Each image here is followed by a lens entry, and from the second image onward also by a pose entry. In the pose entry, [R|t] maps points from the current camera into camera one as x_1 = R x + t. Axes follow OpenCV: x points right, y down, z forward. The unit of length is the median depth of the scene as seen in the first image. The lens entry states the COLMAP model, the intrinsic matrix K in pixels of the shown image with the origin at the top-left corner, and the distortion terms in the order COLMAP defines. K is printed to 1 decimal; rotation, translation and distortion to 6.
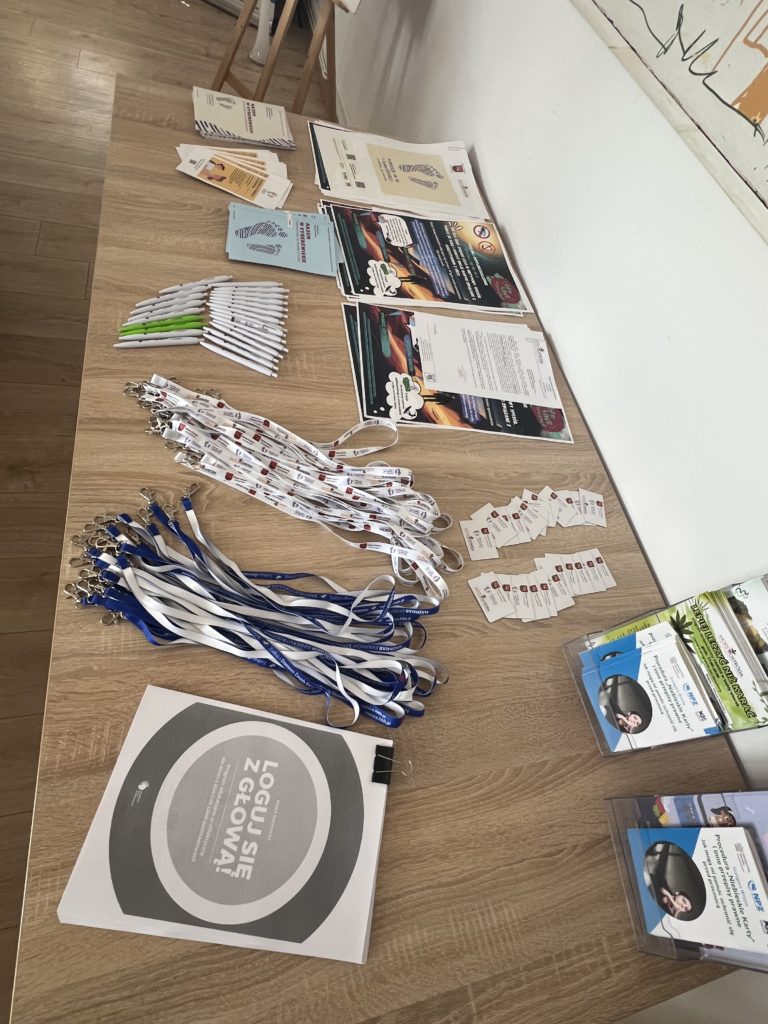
lens RADIAL K [[523.4, 0, 380.8], [0, 523.4, 512.4], [0, 0, 1]] dist [0.001546, -0.001457]
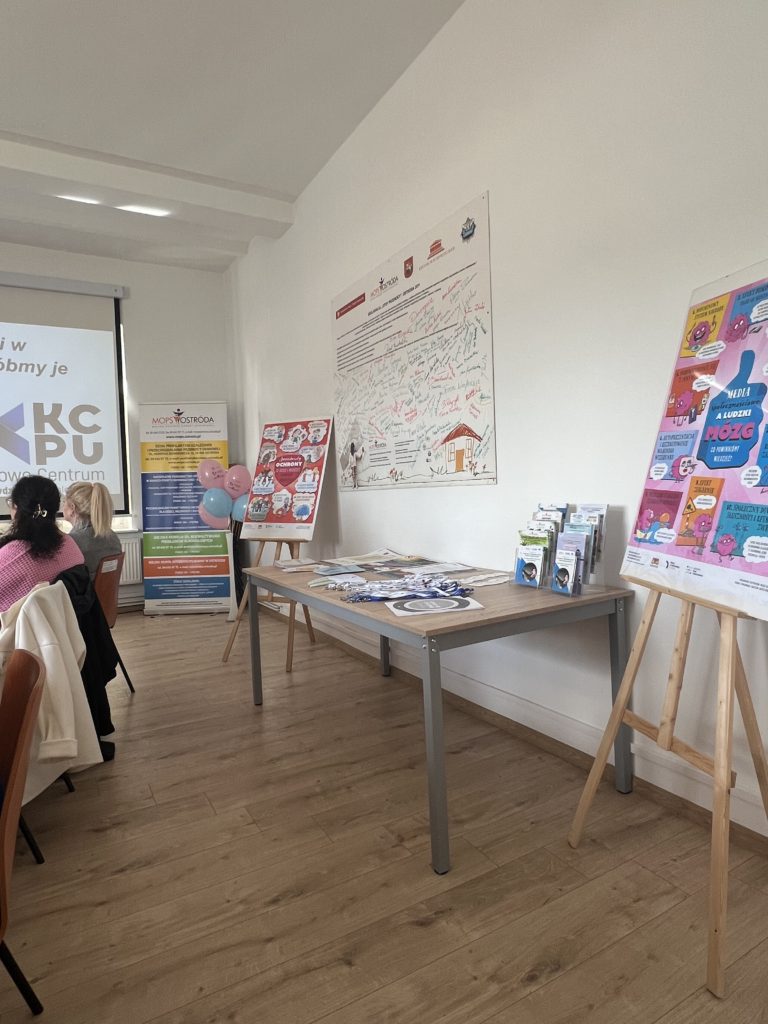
lens RADIAL K [[601.5, 0, 380.9], [0, 601.5, 509.9], [0, 0, 1]] dist [-0.000155, 0.000050]
pose [[0.896760, -0.323841, 0.301578, -0.794940], [0.432709, 0.499025, -0.750824, 1.600625], [0.092653, 0.803804, 0.587634, -0.900744]]
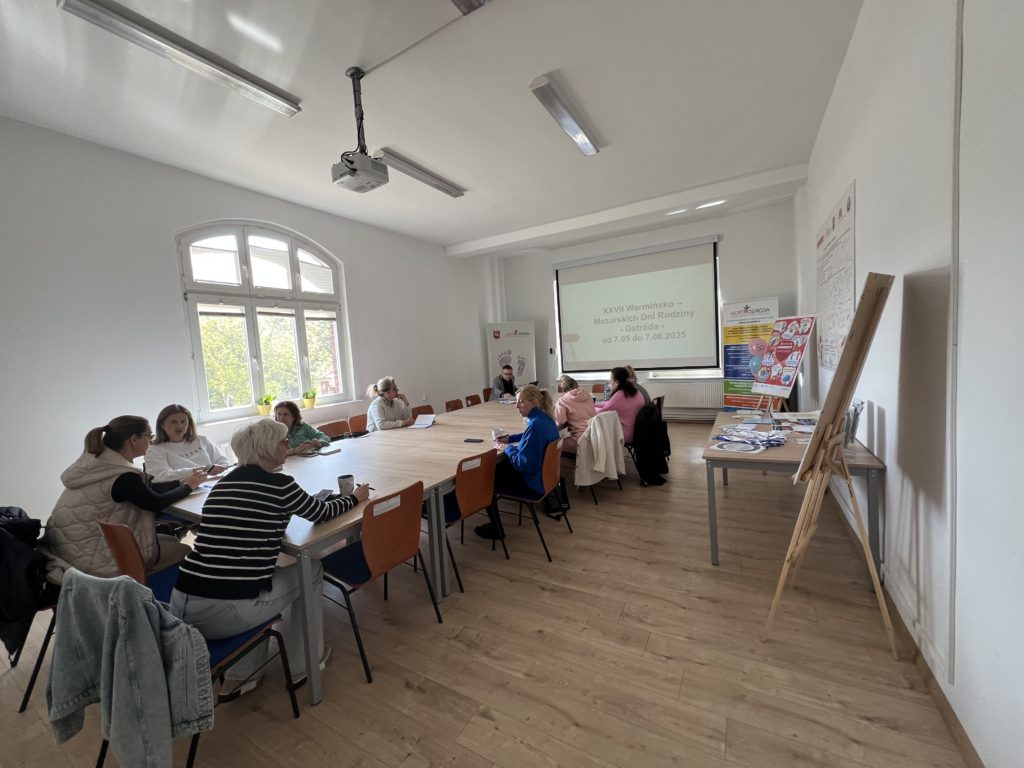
lens RADIAL K [[408.5, 0, 508.2], [0, 408.5, 383.6], [0, 0, 1]] dist [0.001428, 0.000125]
pose [[0.704194, -0.280614, -0.652202, 0.674773], [-0.422849, 0.572159, -0.702732, 2.658111], [0.570360, 0.770642, 0.284254, -1.438748]]
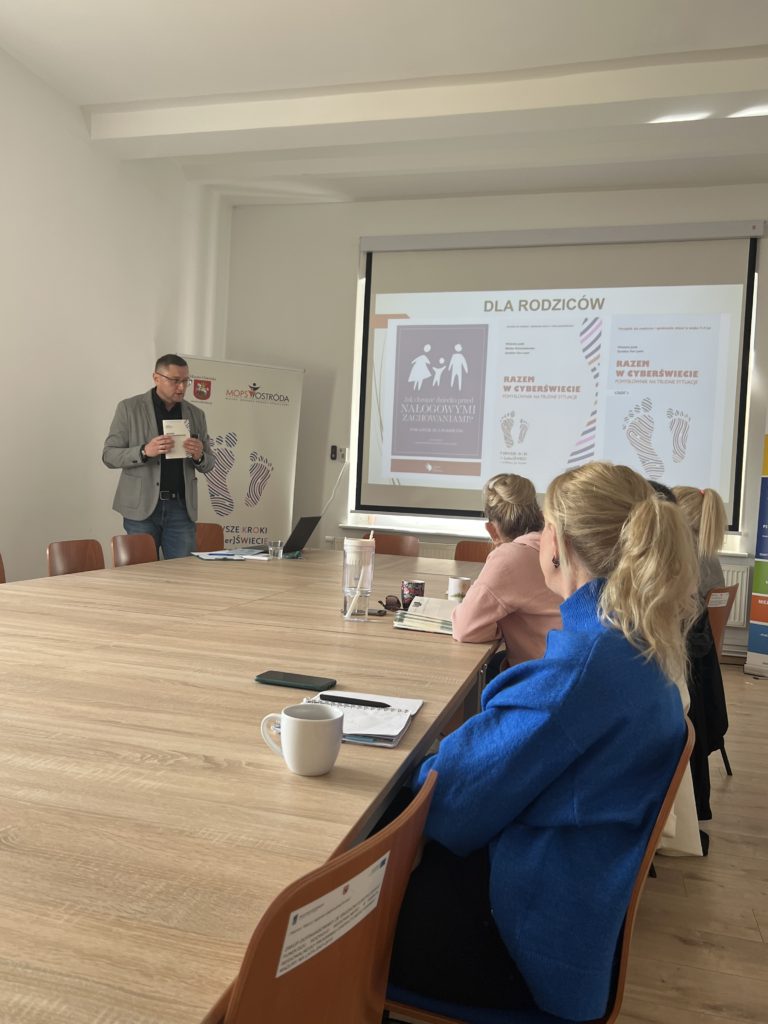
lens RADIAL K [[817.0, 0, 379.9], [0, 817.0, 516.7], [0, 0, 1]] dist [0.049756, -0.056584]
pose [[0.872243, -0.227326, -0.433030, -0.901166], [-0.276217, 0.501703, -0.819755, 1.632151], [0.403604, 0.834636, 0.374816, -0.976053]]
